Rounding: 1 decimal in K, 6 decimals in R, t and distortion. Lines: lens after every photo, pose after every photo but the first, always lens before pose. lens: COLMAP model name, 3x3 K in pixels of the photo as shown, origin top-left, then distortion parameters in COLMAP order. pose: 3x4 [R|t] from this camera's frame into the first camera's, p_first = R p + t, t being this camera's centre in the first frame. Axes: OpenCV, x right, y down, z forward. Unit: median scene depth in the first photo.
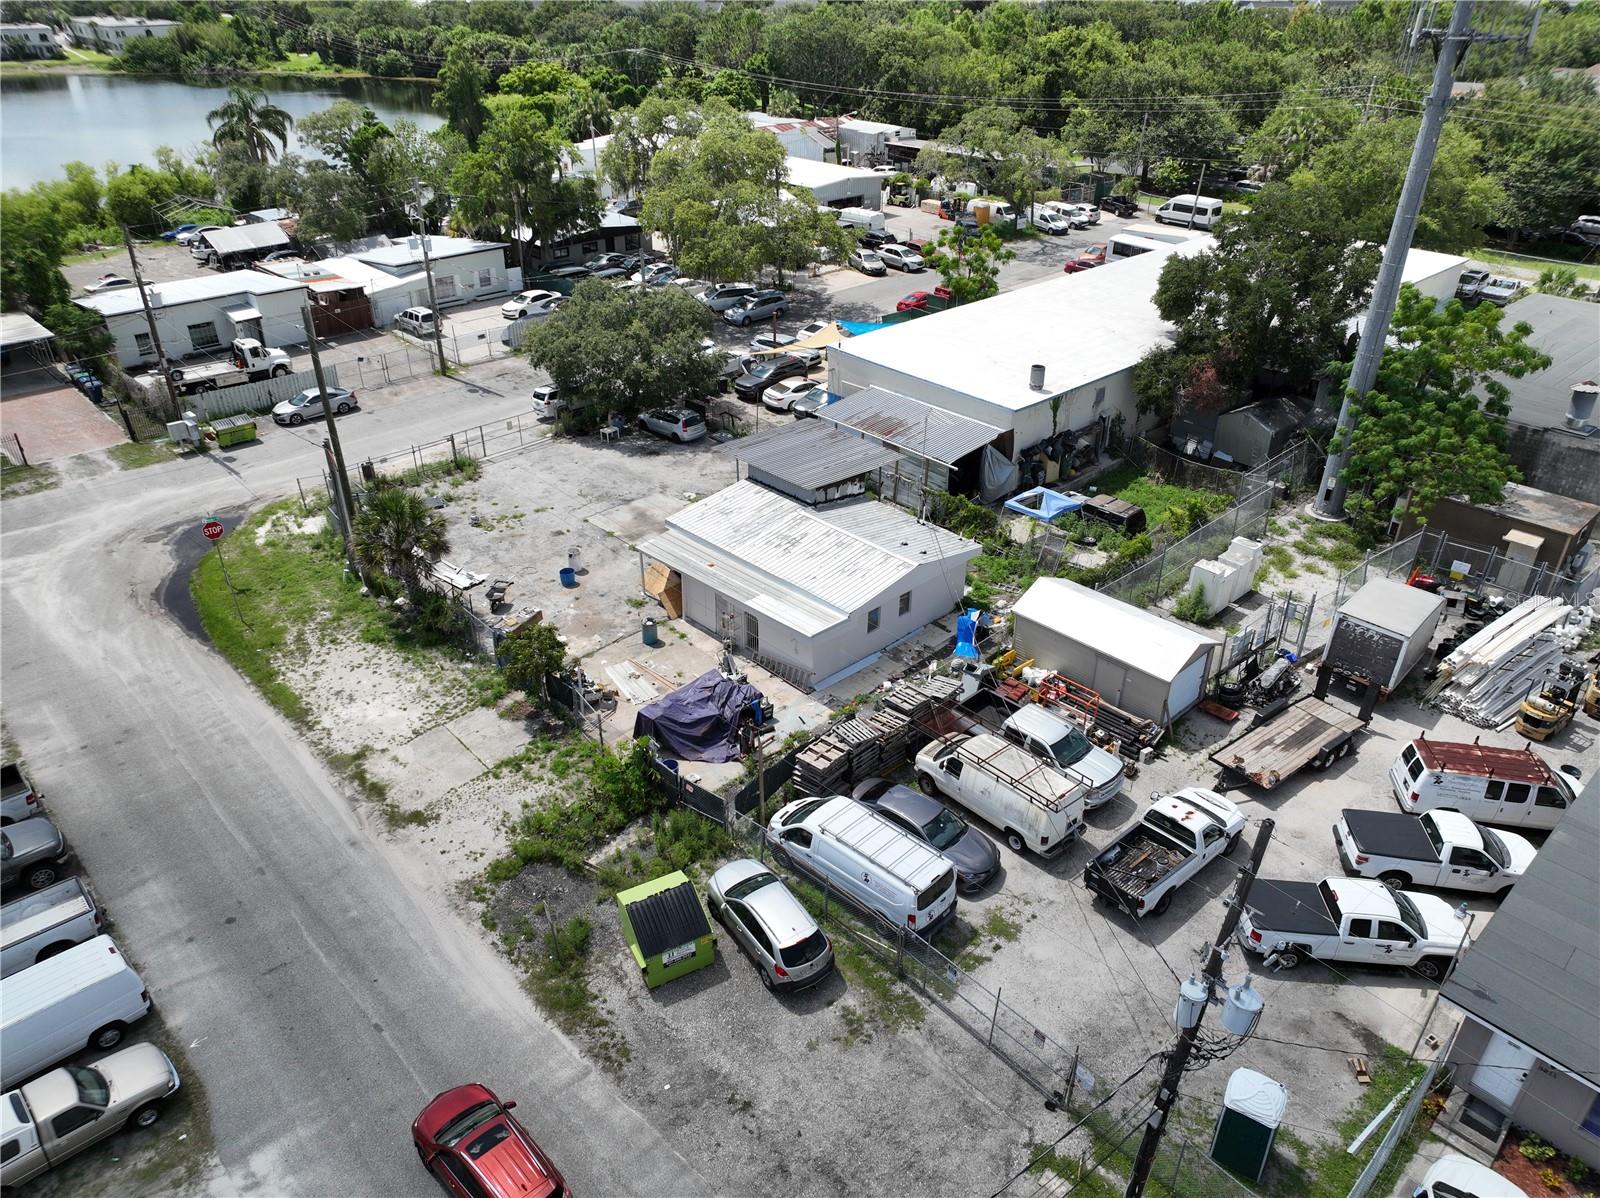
lens RADIAL K [[1126.0, 0, 800.0], [0, 1126.0, 602.8], [0, 0, 1]] dist [-0.000516, 0.018708]
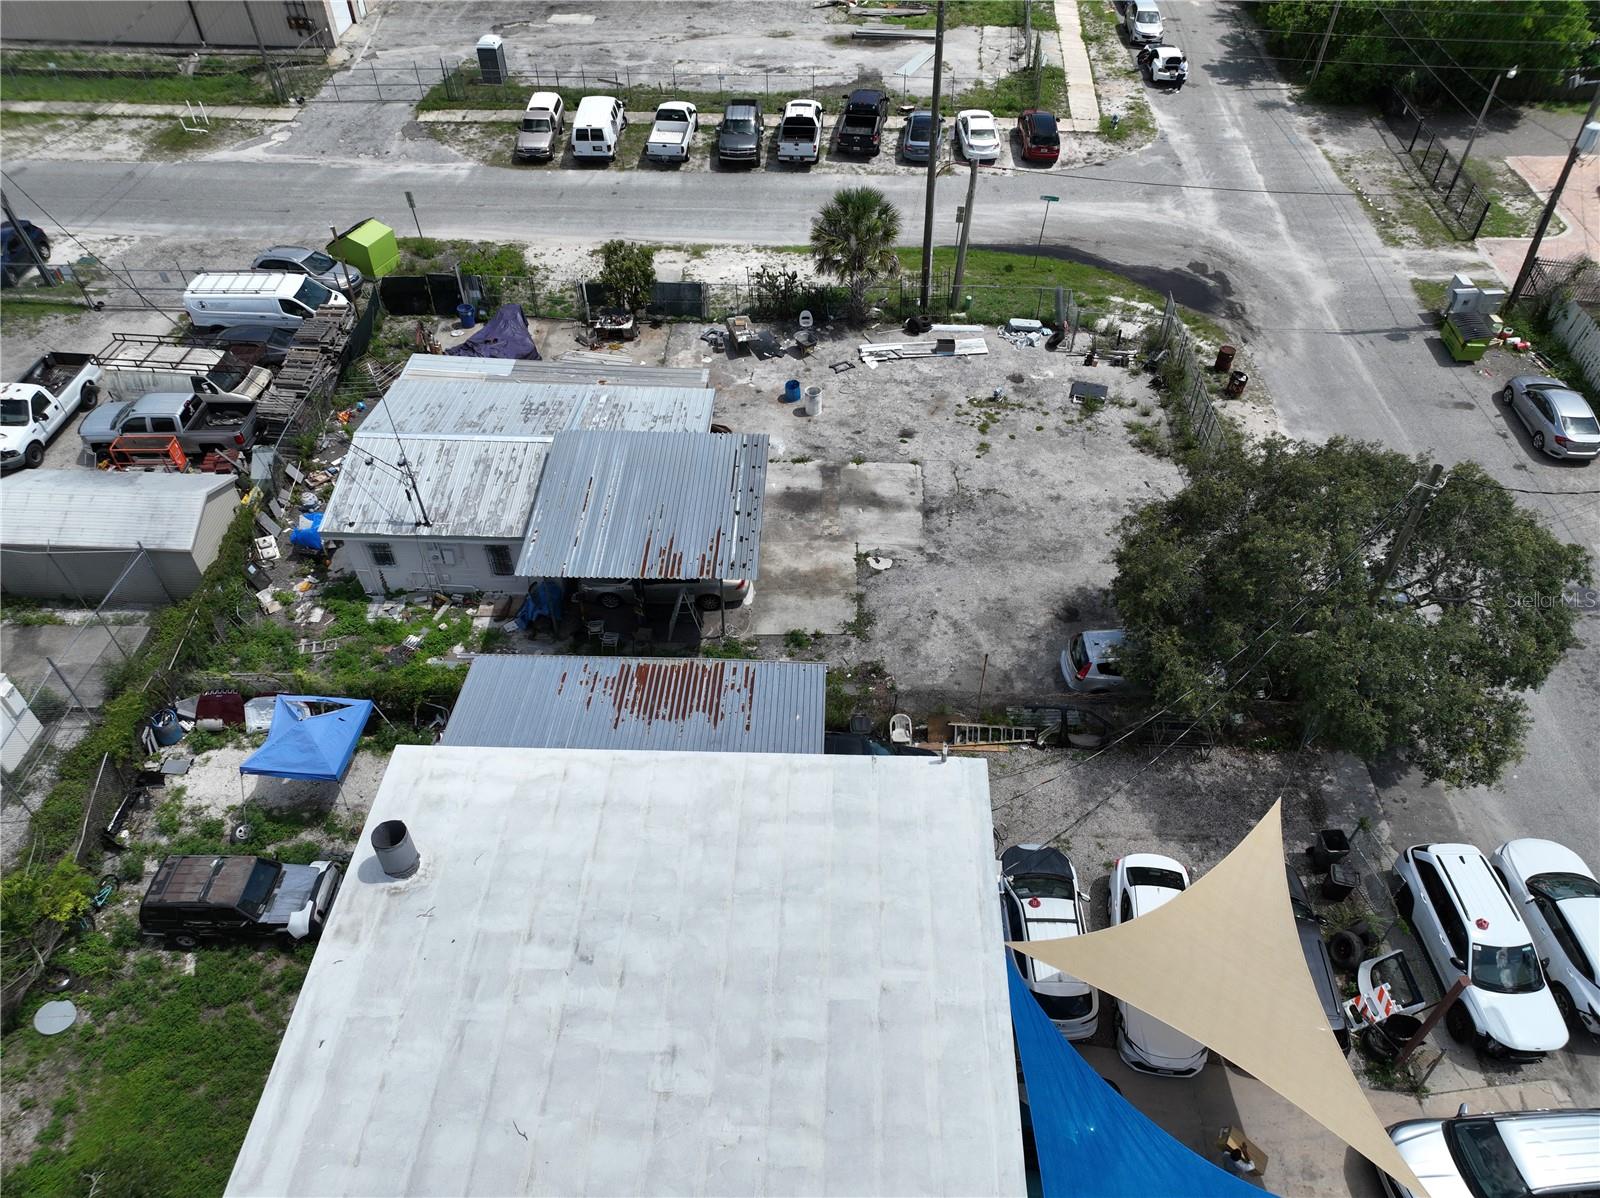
lens RADIAL K [[1126.0, 0, 800.0], [0, 1126.0, 602.8], [0, 0, 1]] dist [-0.000516, 0.018708]
pose [[-0.716161, 0.490731, -0.496283, 0.304201], [-0.350746, 0.361702, 0.863799, -0.723200], [0.603400, 0.792688, -0.086915, 1.217226]]
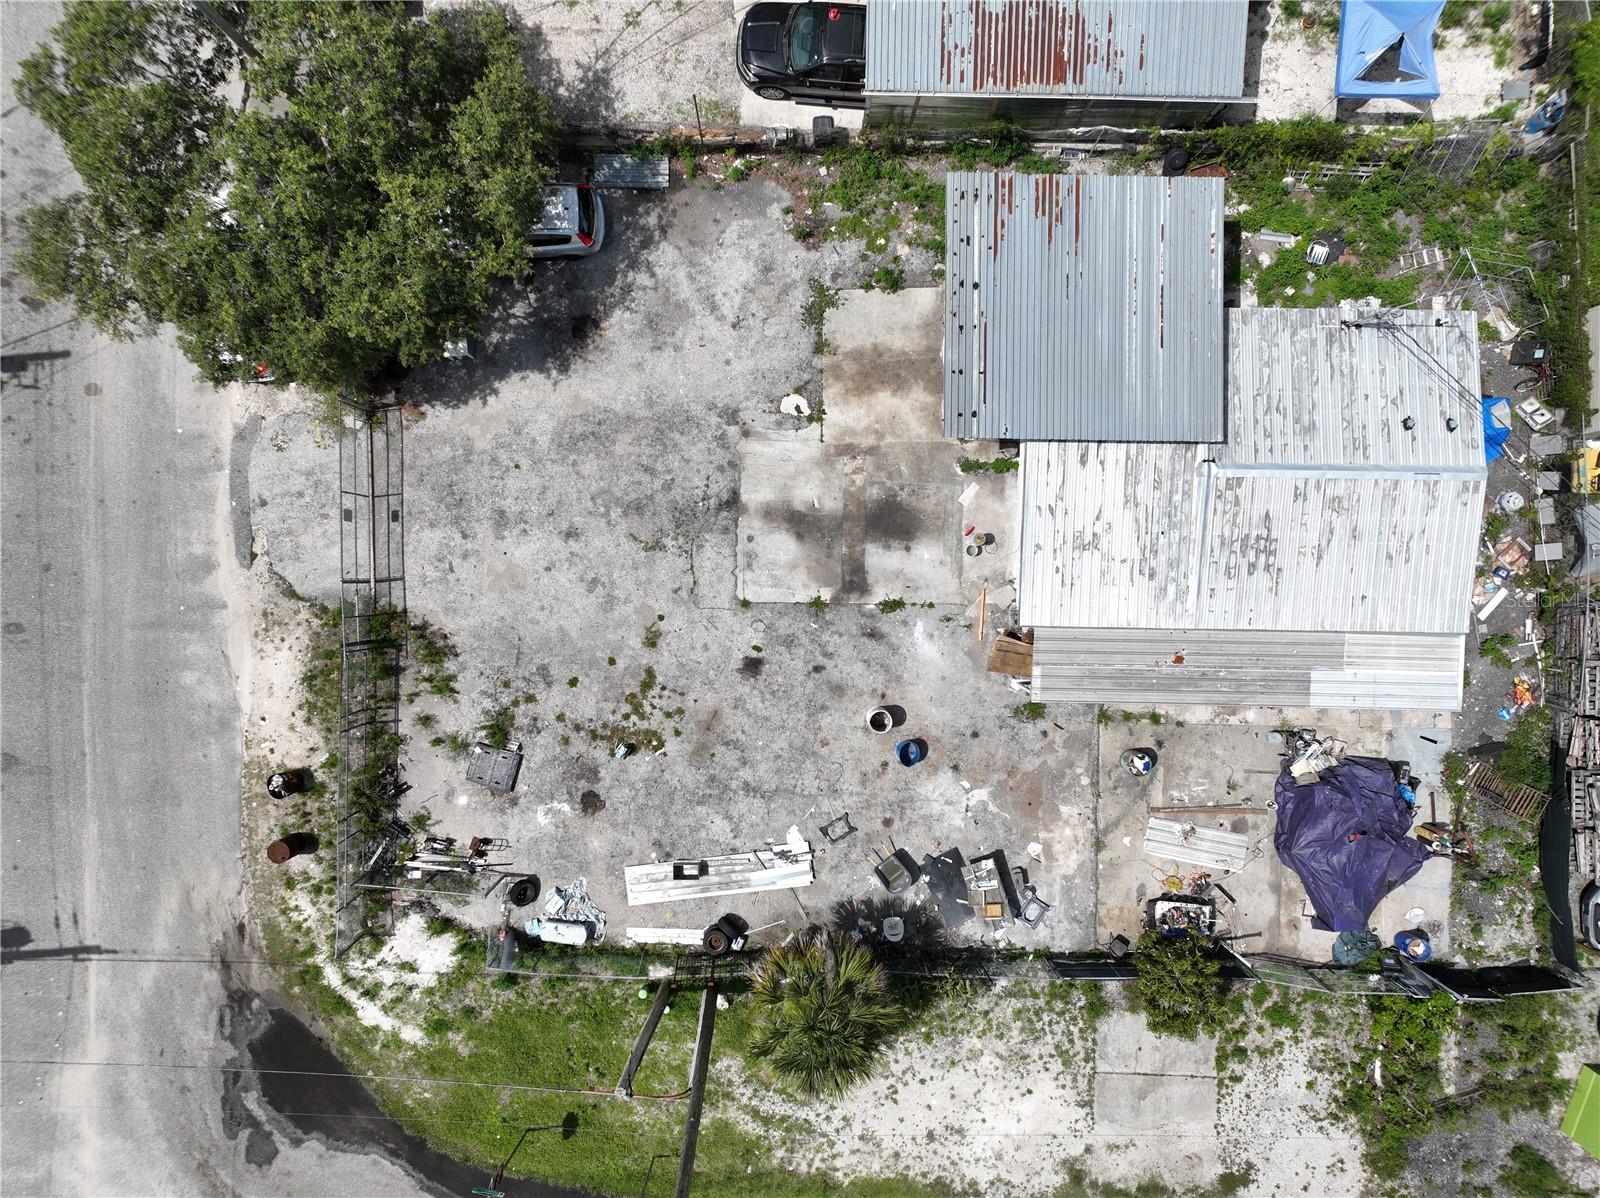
lens RADIAL K [[1126.0, 0, 800.0], [0, 1126.0, 602.8], [0, 0, 1]] dist [-0.000516, 0.018708]
pose [[0.699105, -0.714692, -0.021618, -0.176843], [0.363129, 0.328839, 0.871781, -0.618755], [-0.615946, -0.617317, 0.489419, 0.788873]]
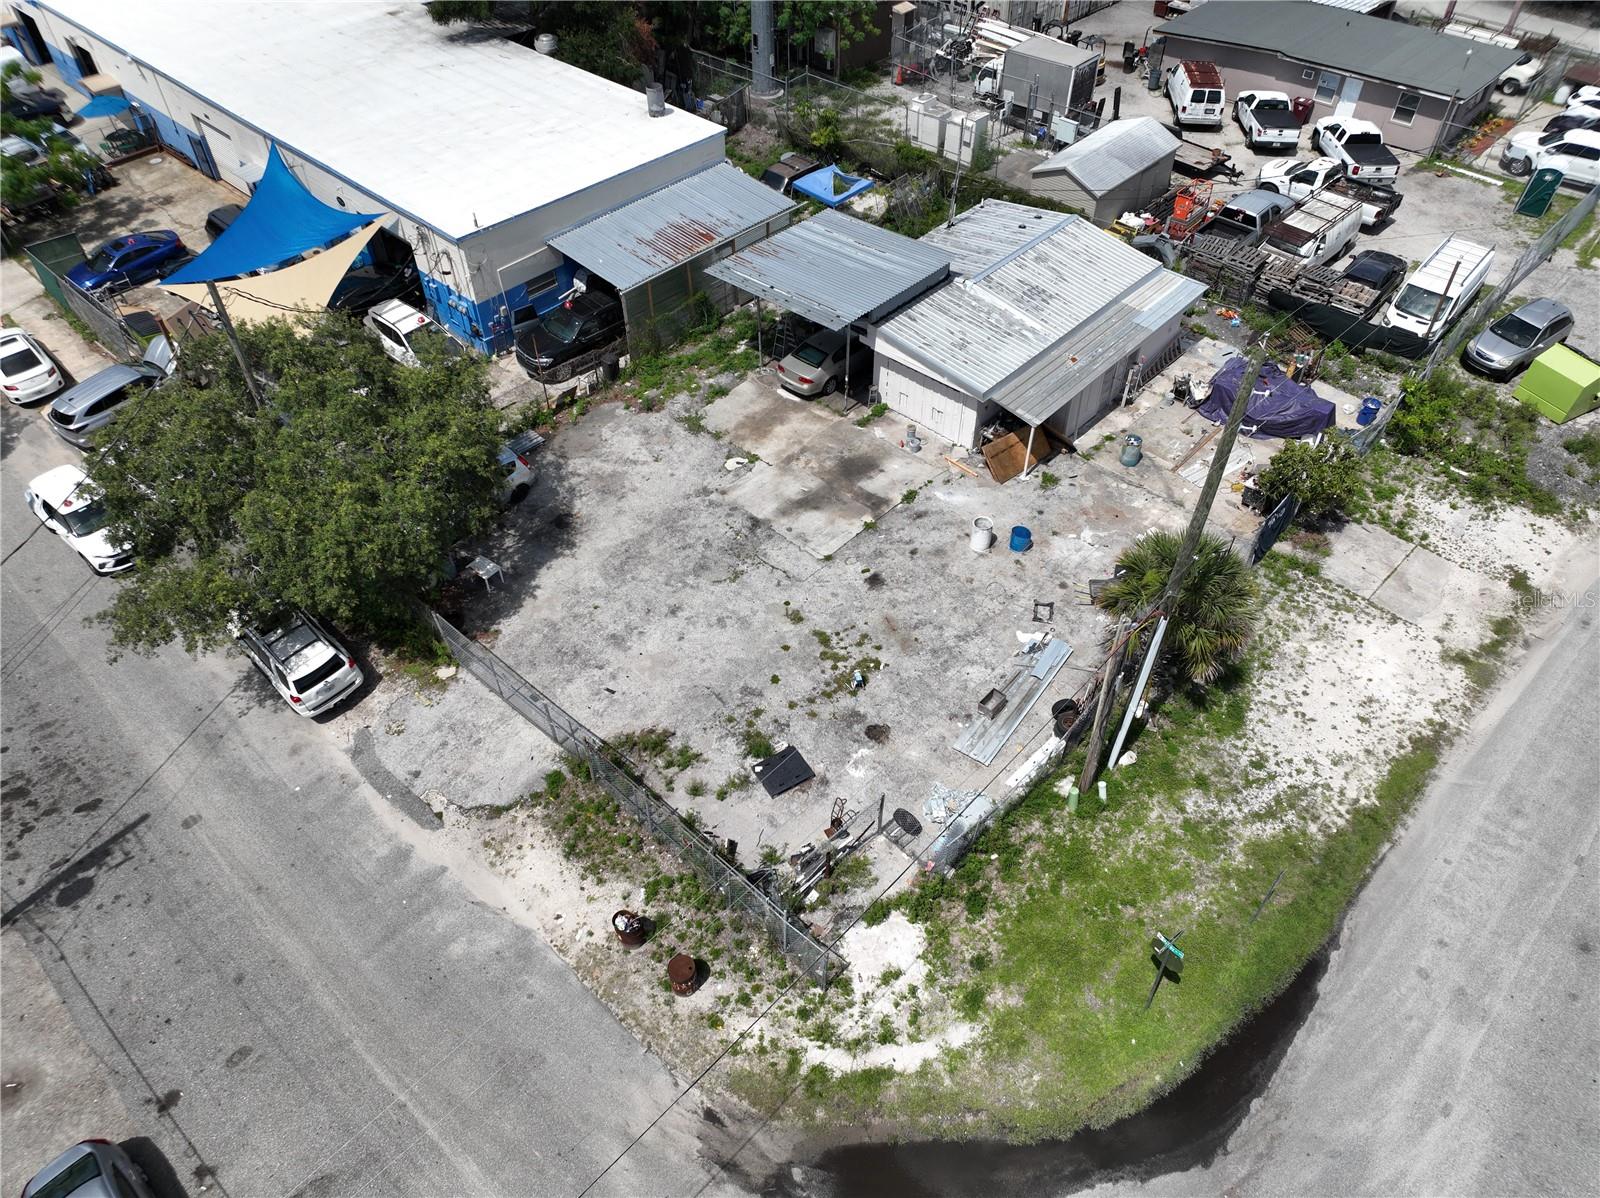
lens RADIAL K [[1126.0, 0, 800.0], [0, 1126.0, 602.8], [0, 0, 1]] dist [-0.000516, 0.018708]
pose [[-0.058827, -0.713000, 0.698692, -0.730081], [0.509152, 0.580595, 0.635353, -0.527381], [-0.858664, 0.393116, 0.328871, 0.907204]]
